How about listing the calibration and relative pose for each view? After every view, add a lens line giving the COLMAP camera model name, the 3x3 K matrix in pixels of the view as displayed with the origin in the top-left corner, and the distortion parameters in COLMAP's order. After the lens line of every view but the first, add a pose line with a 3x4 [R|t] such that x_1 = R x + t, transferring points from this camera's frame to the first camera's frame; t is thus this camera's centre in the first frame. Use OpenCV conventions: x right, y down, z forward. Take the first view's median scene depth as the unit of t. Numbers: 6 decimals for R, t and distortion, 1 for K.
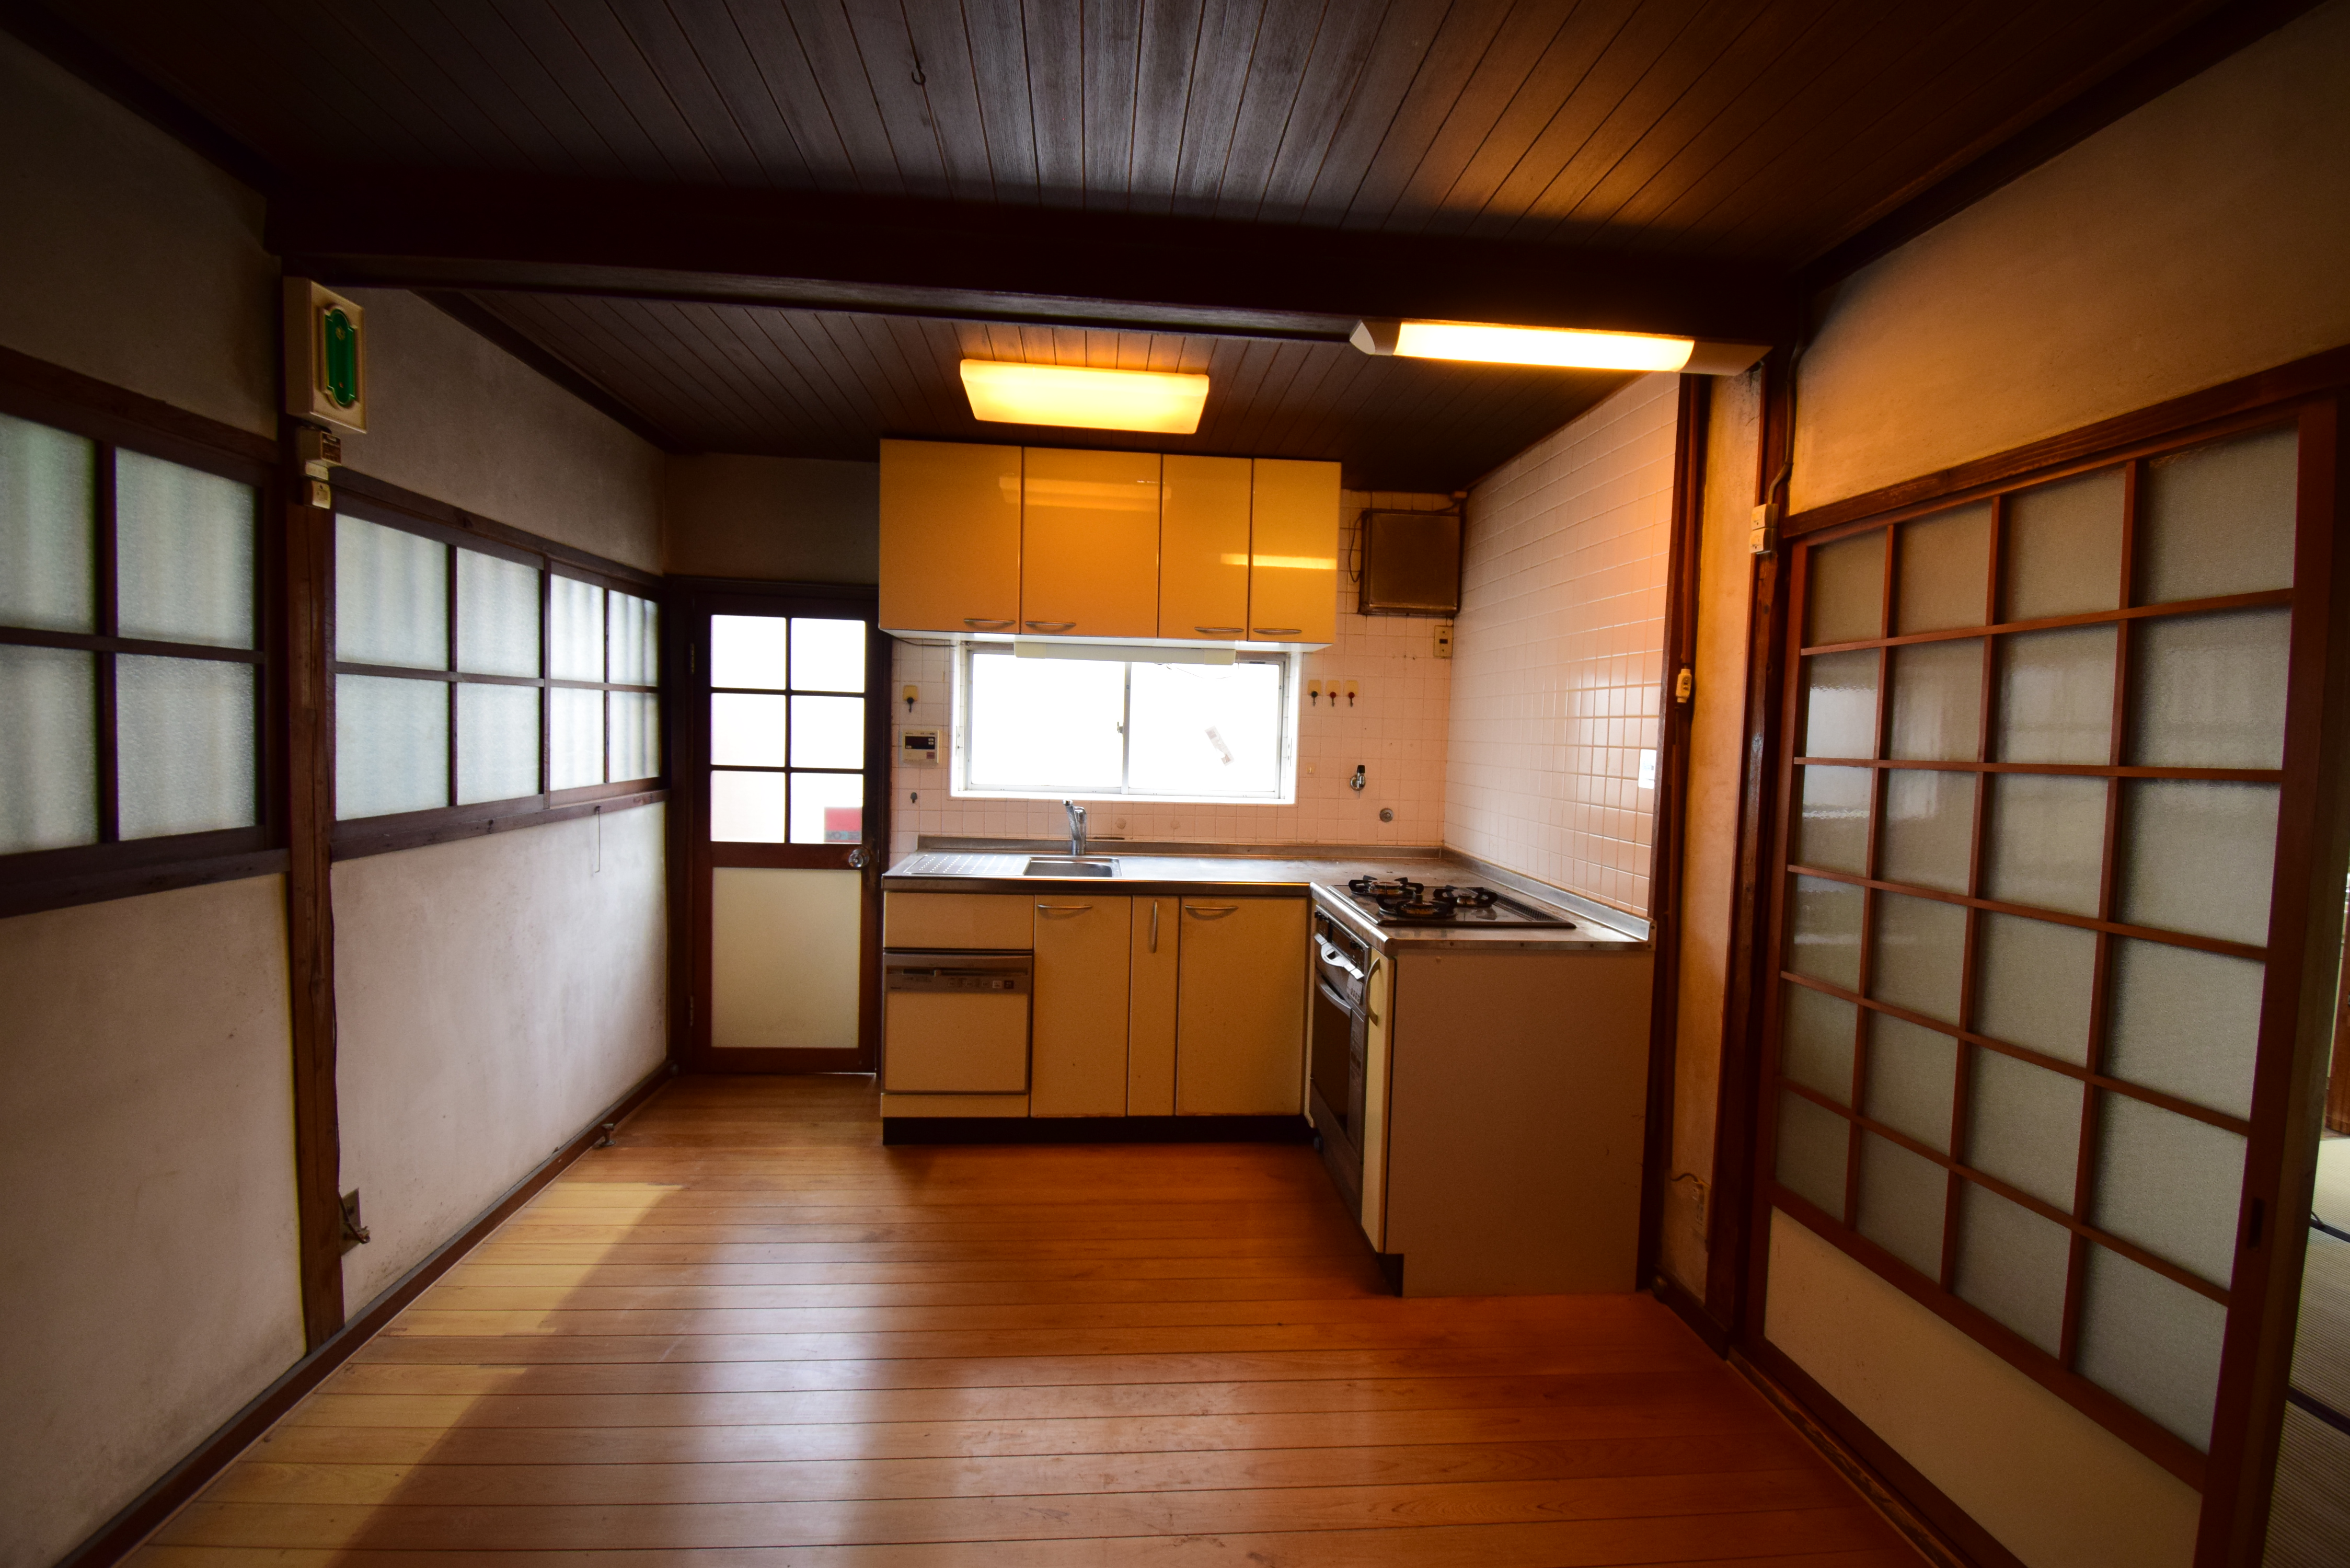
lens RADIAL K [[1040.4, 0, 1187.7], [0, 1040.4, 793.9], [0, 0, 1]] dist [0.020591, -0.025818]
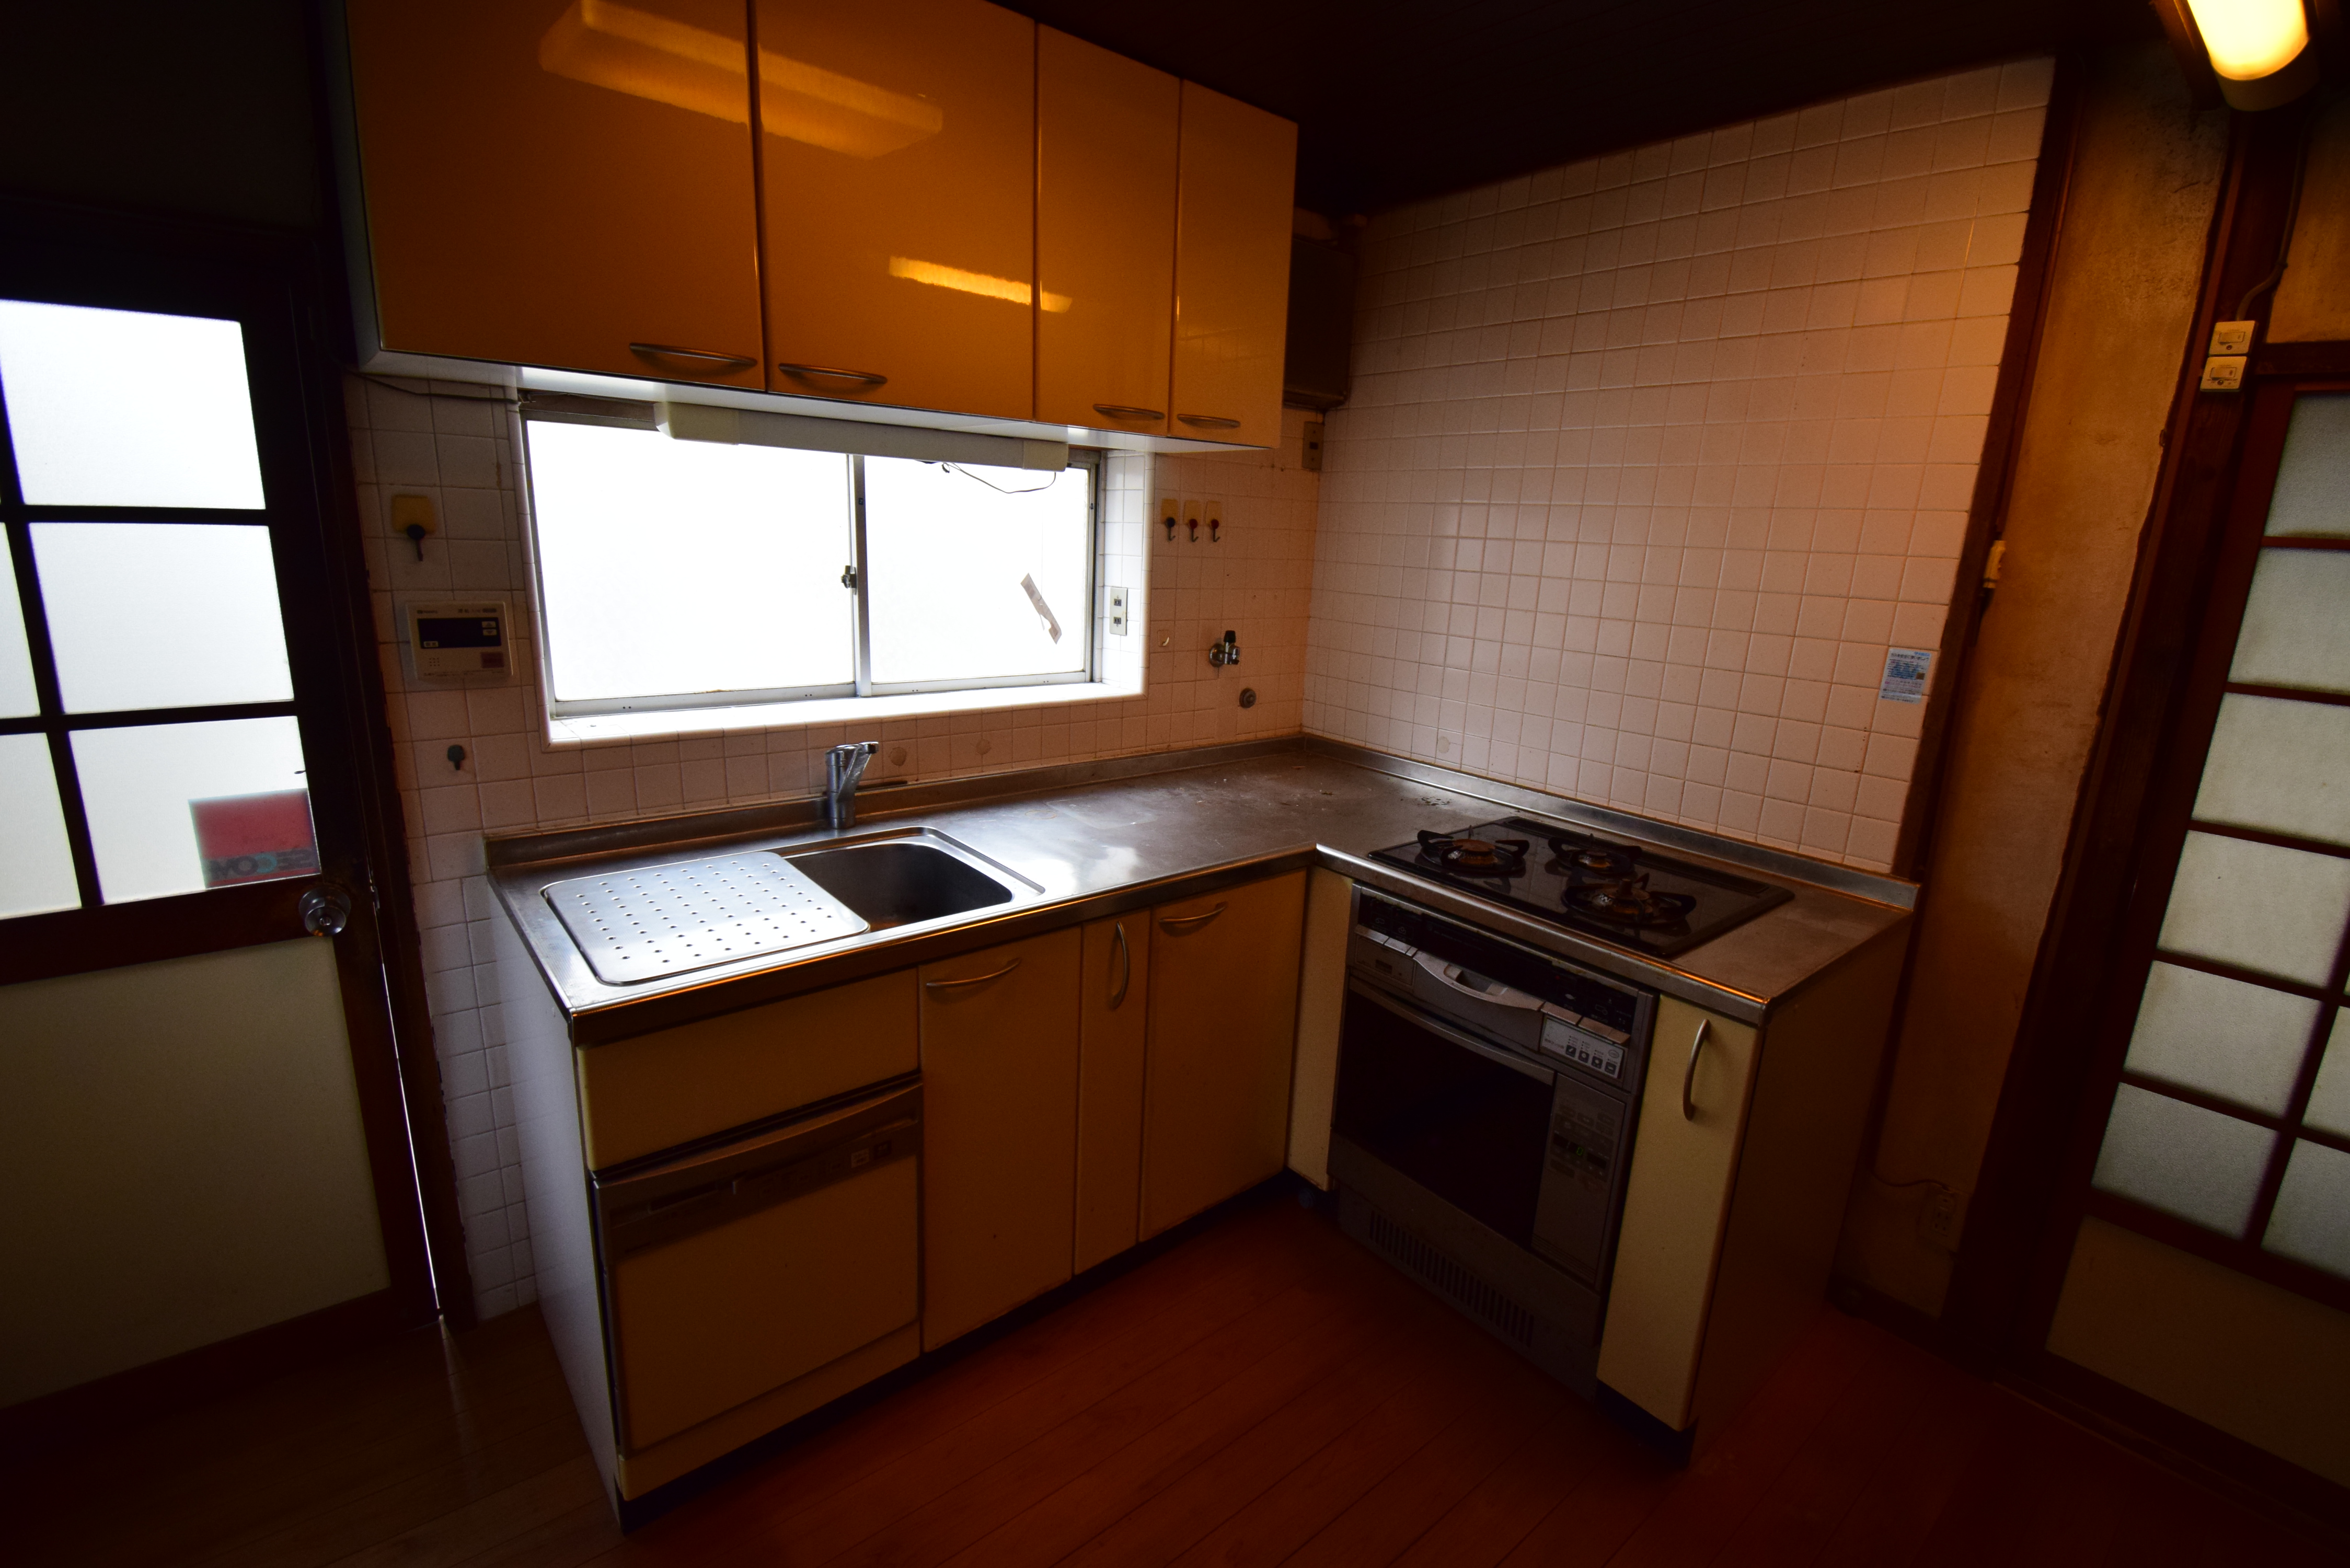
lens RADIAL K [[1040.4, 0, 1187.7], [0, 1040.4, 793.9], [0, 0, 1]] dist [0.020591, -0.025818]
pose [[0.818927, -0.134121, 0.558006, -0.301391], [0.013554, 0.976557, 0.214832, -0.084124], [-0.573738, -0.168369, 0.801546, 0.540092]]
